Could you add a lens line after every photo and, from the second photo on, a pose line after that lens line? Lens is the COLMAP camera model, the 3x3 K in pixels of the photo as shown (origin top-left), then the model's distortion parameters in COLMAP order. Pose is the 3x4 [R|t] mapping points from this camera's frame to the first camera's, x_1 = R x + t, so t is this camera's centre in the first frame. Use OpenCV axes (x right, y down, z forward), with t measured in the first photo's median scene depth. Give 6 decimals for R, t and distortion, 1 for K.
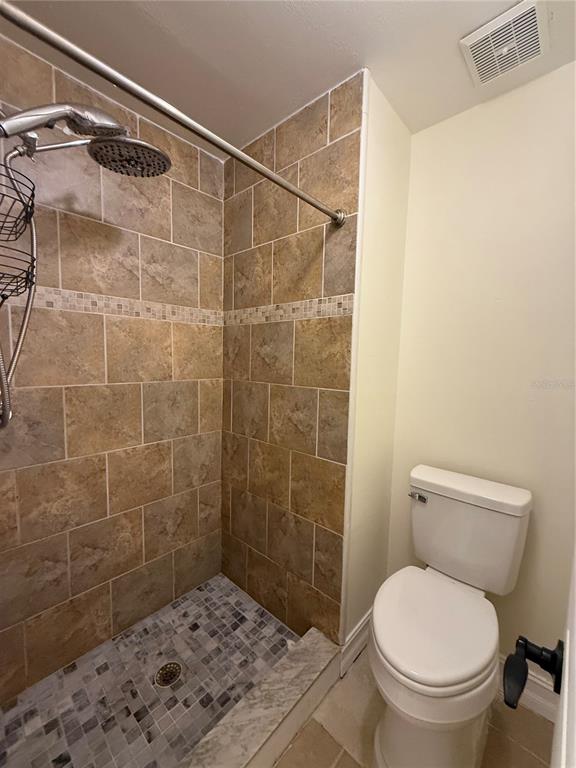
lens RADIAL K [[307.7, 0, 289.4], [0, 307.7, 384.5], [0, 0, 1]] dist [0.002553, 0.000422]
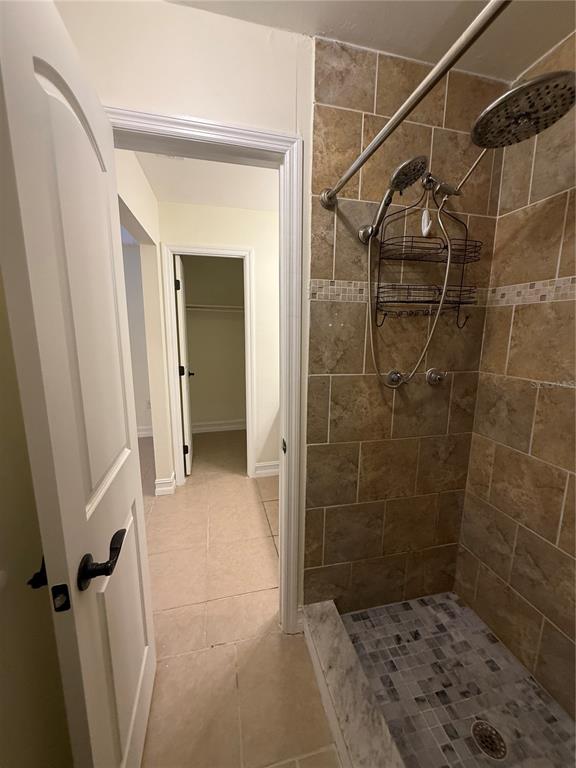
lens RADIAL K [[307.7, 0, 288.2], [0, 307.7, 382.9], [0, 0, 1]] dist [0.002553, 0.000422]
pose [[-0.557589, 0.116979, -0.821834, 0.515692], [-0.092101, 0.975191, 0.201295, -0.115943], [0.824992, 0.187931, -0.532982, 0.889681]]
